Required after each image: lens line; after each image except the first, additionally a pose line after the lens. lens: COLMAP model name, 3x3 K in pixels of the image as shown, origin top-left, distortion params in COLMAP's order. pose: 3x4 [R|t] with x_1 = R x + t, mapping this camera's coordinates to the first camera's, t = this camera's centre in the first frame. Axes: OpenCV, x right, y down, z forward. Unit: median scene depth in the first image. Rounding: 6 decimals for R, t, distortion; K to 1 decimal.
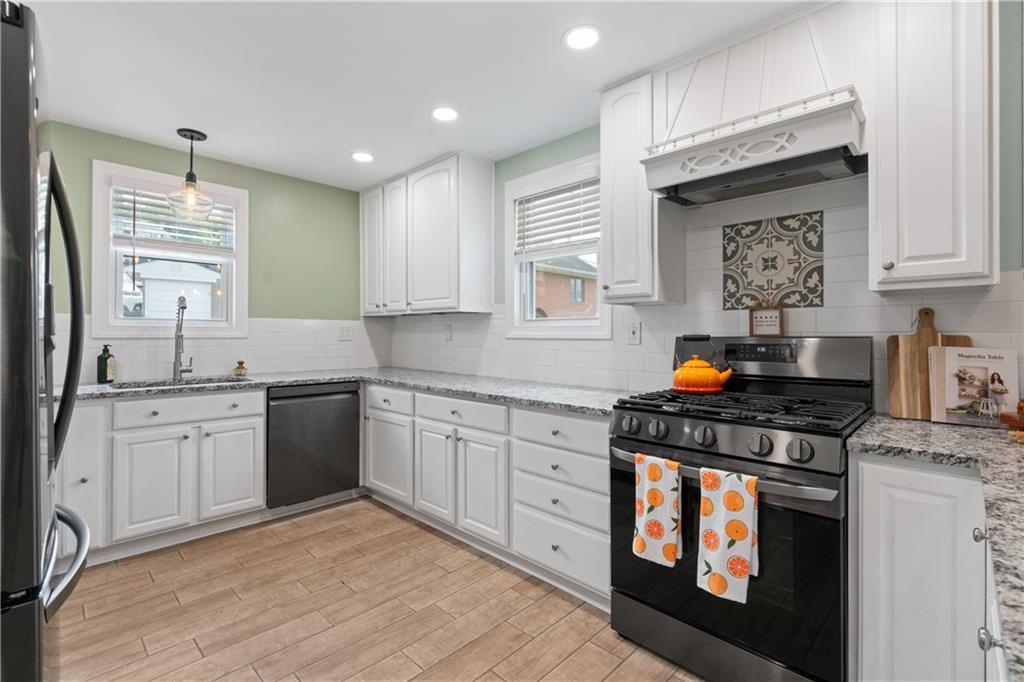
lens RADIAL K [[465.9, 0, 510.1], [0, 465.9, 332.1], [0, 0, 1]] dist [-0.002219, -0.000088]
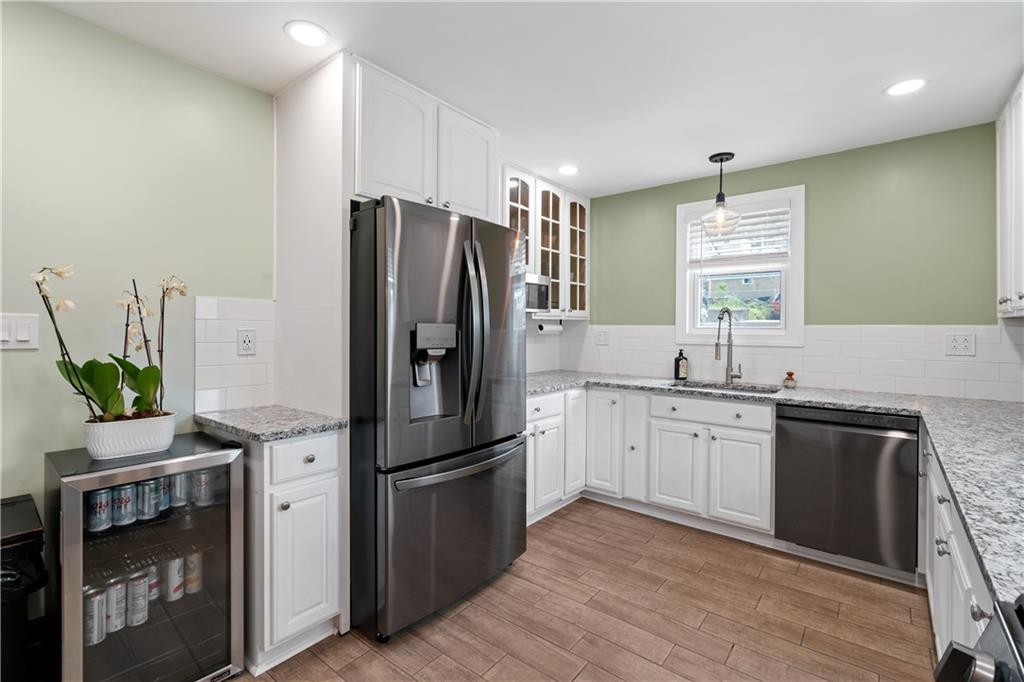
lens RADIAL K [[465.9, 0, 510.1], [0, 465.9, 332.1], [0, 0, 1]] dist [-0.002219, -0.000088]
pose [[0.095746, 0.003919, -0.995398, 0.374017], [-0.002031, 0.999991, 0.003742, -0.025382], [0.995404, 0.001664, 0.095753, 0.448046]]
